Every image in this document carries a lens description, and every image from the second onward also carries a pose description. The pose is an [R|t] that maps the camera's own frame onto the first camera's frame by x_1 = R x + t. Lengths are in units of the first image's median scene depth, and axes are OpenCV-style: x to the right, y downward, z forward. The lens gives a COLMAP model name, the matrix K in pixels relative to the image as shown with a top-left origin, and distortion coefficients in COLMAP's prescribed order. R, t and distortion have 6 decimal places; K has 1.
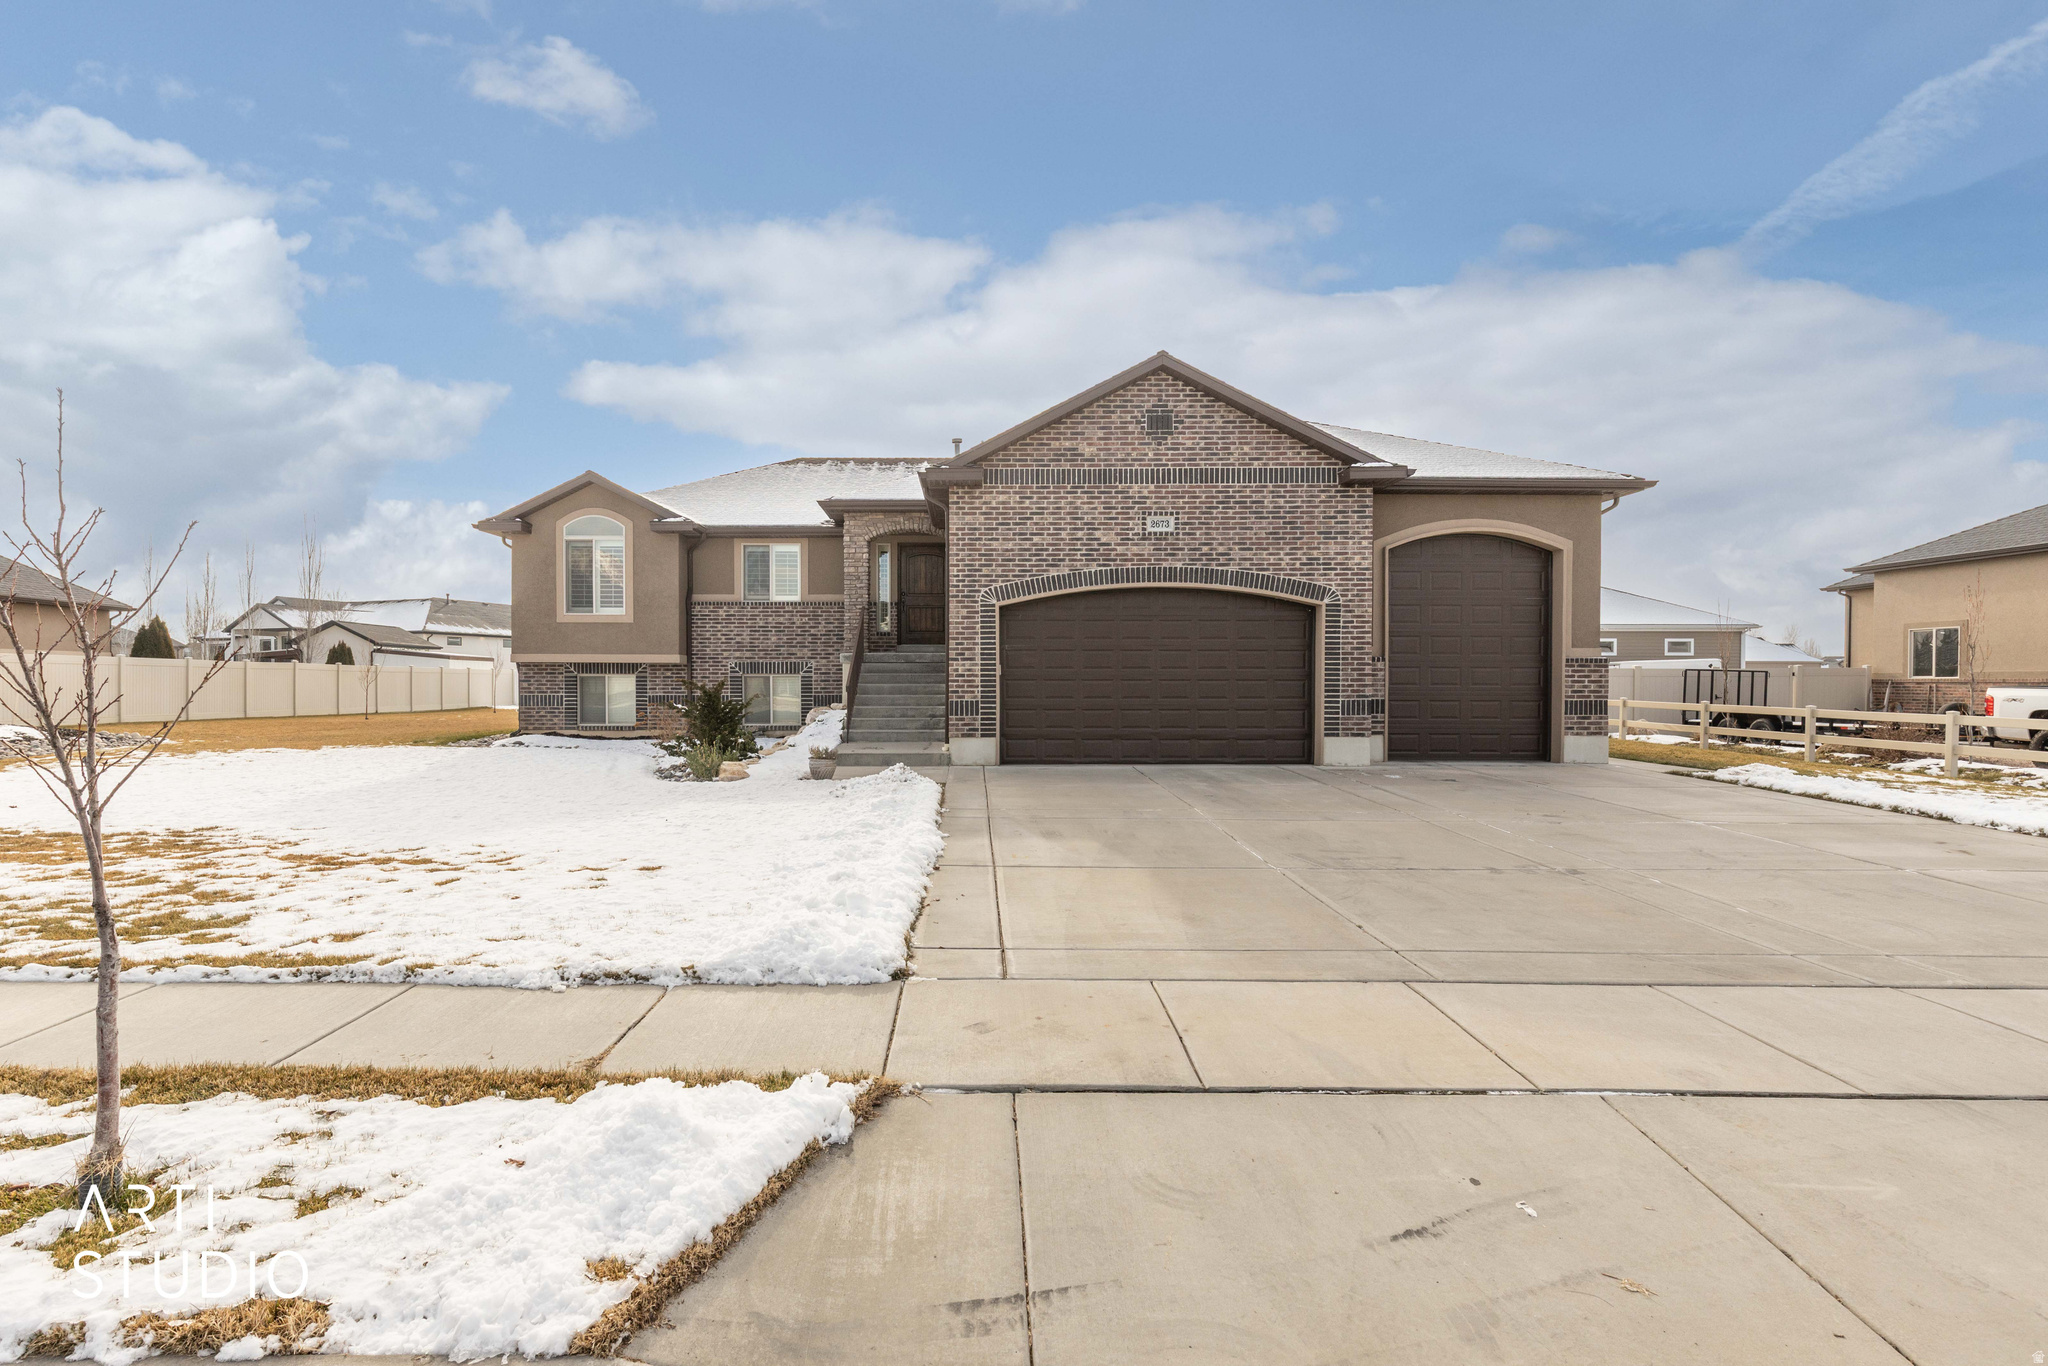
lens RADIAL K [[955.1, 0, 977.2], [0, 955.1, 620.9], [0, 0, 1]] dist [0.009428, -0.001913]
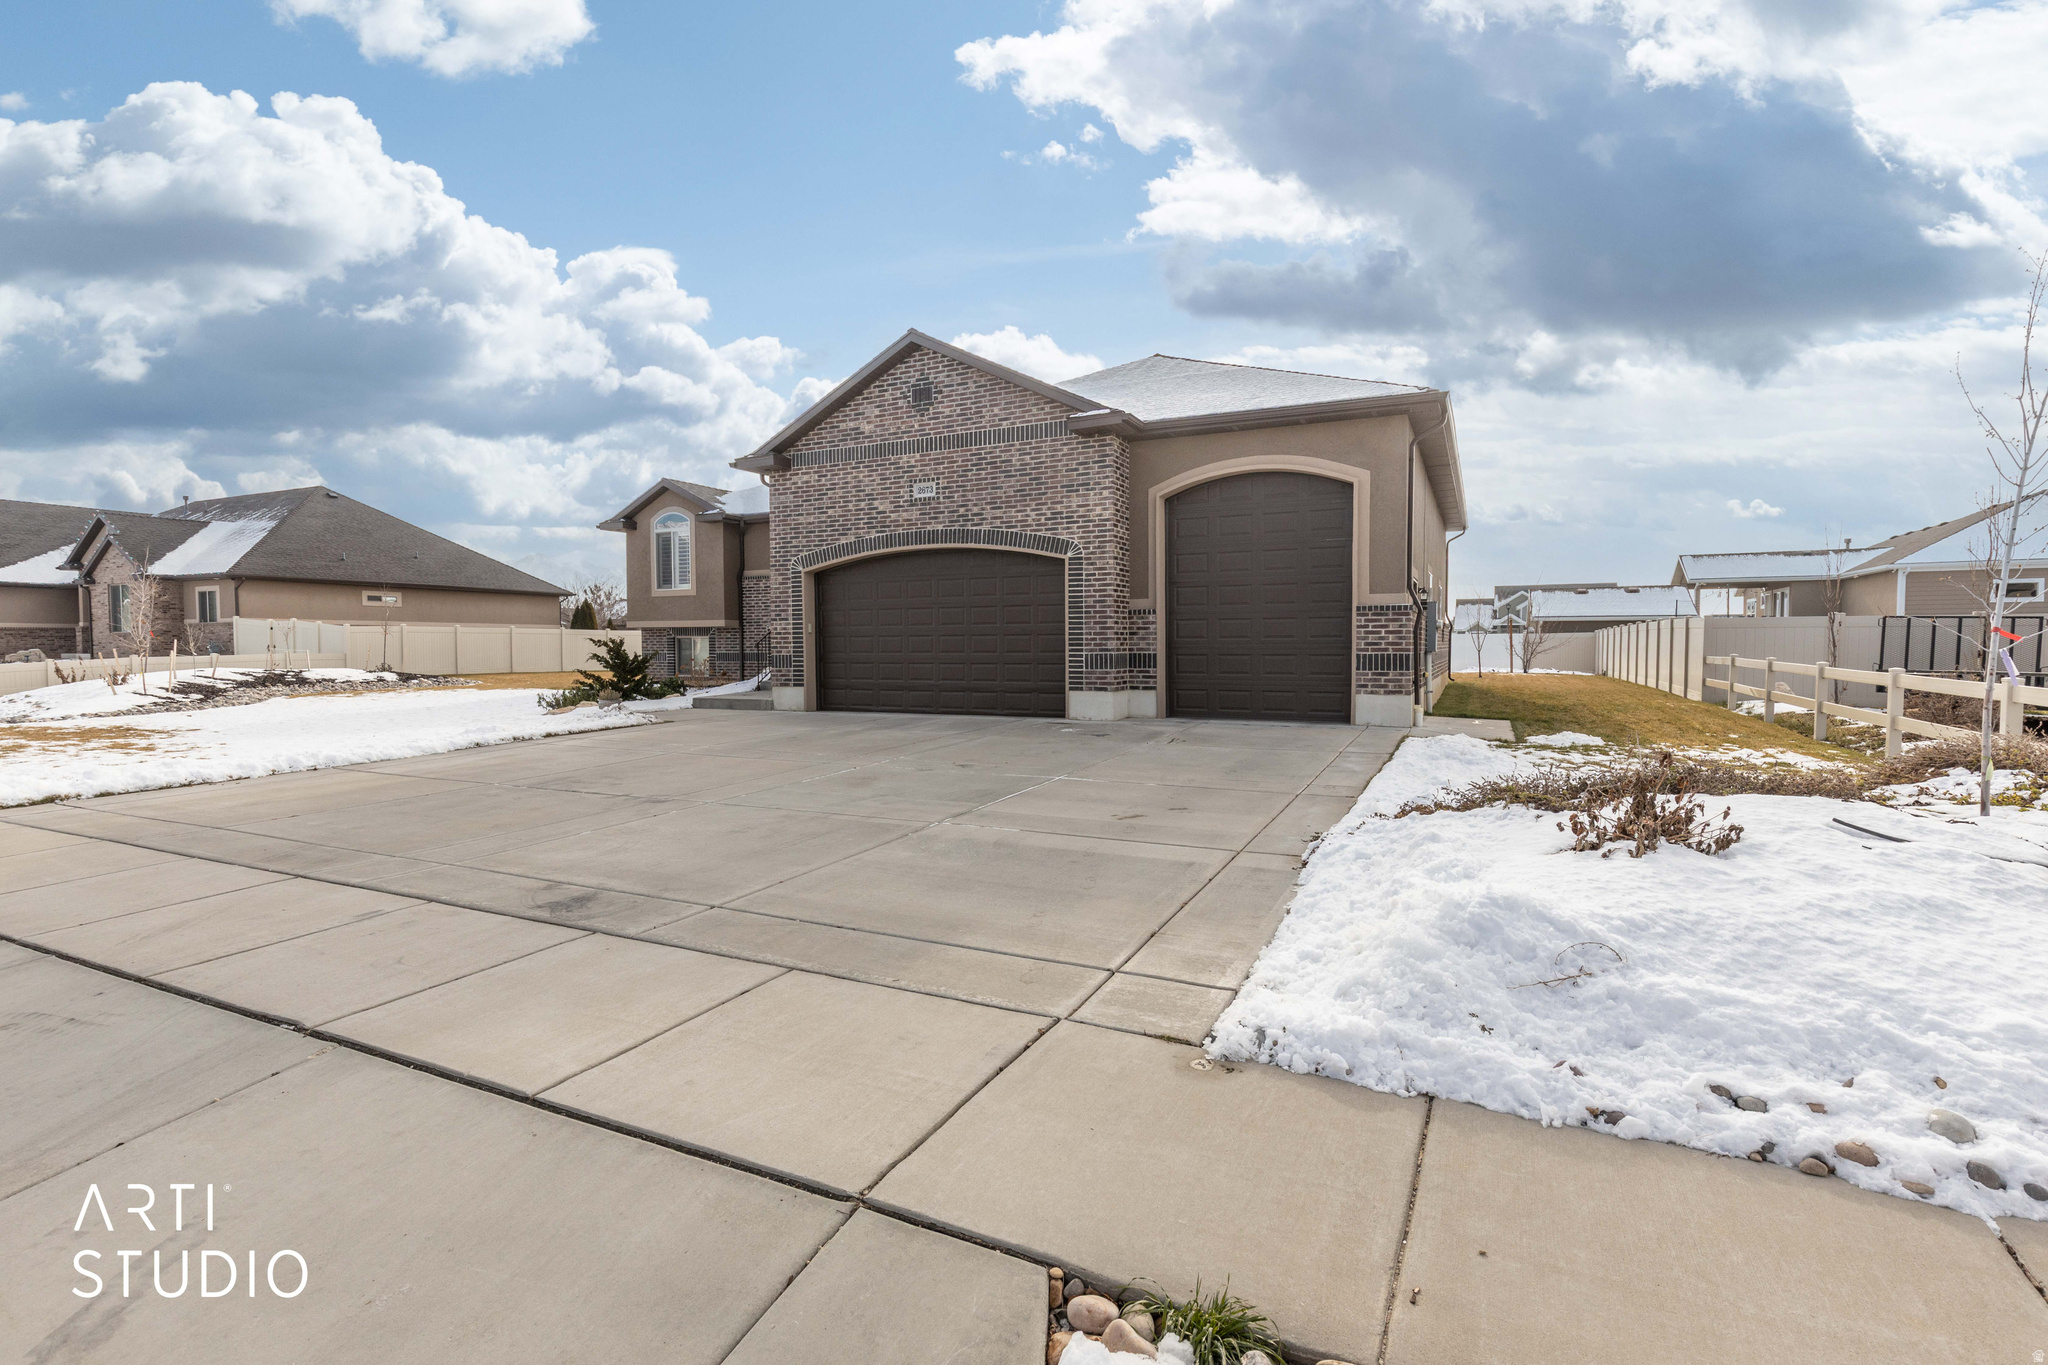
lens RADIAL K [[955.1, 0, 1017.2], [0, 955.1, 605.3], [0, 0, 1]] dist [0.009428, -0.001913]
pose [[0.895486, -0.024730, -0.444403, 0.756676], [0.033843, 0.999348, 0.012583, 0.017691], [0.443802, -0.026308, 0.895739, 0.083903]]
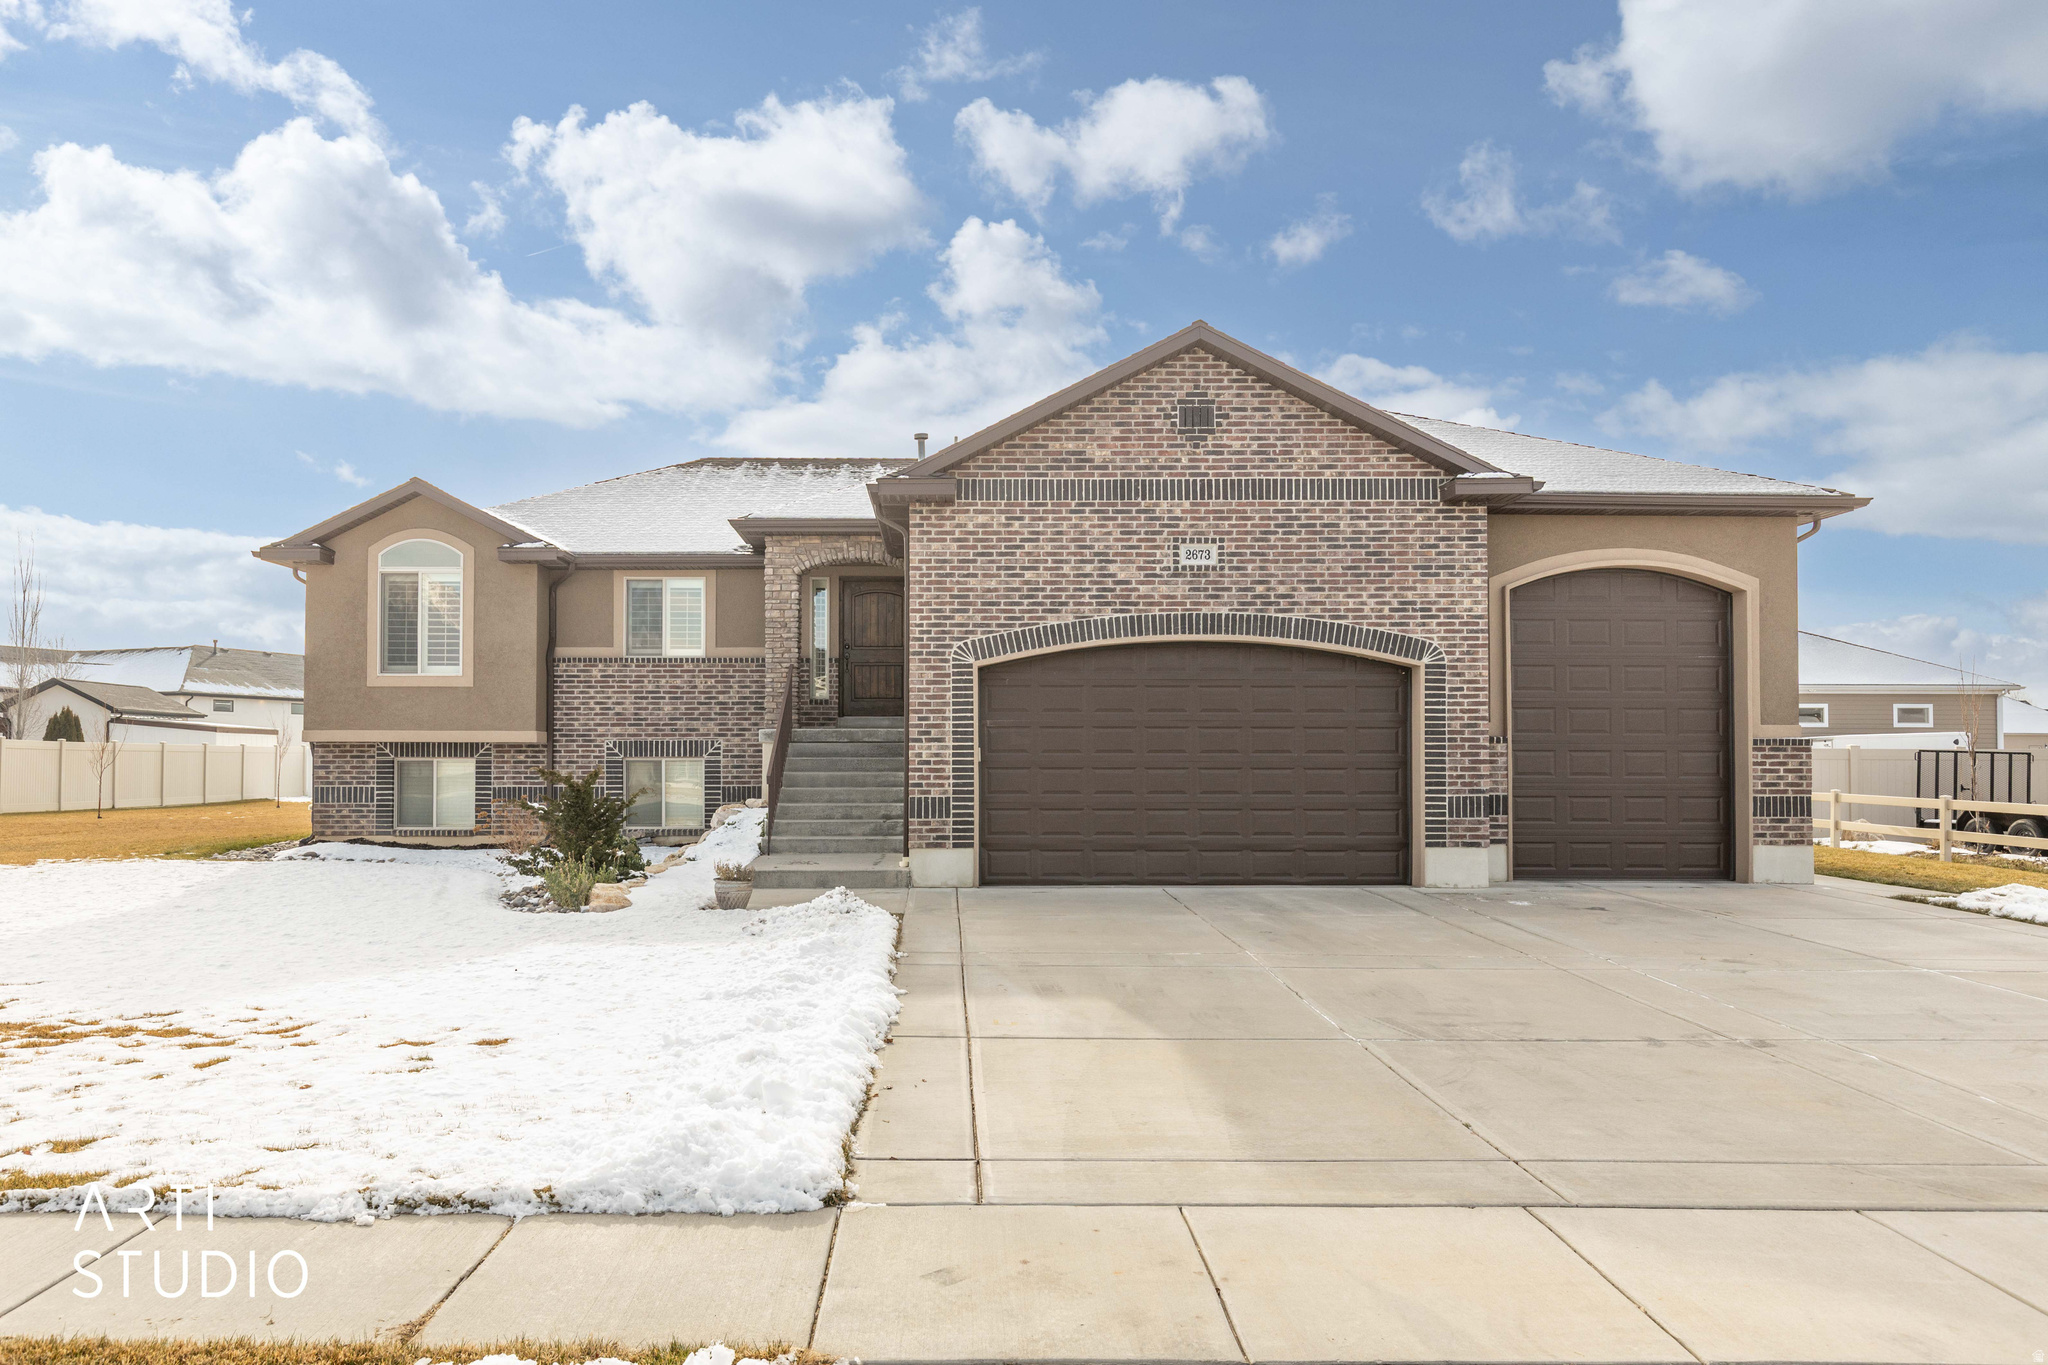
lens RADIAL K [[1322.8, 0, 962.8], [0, 1322.8, 626.3], [0, 0, 1]] dist [0.004628, 0.001350]
pose [[0.999959, 0.000754, 0.009066, 0.002318], [-0.000420, 0.999323, -0.036796, -0.009383], [-0.009088, 0.036790, 0.999282, -0.007824]]
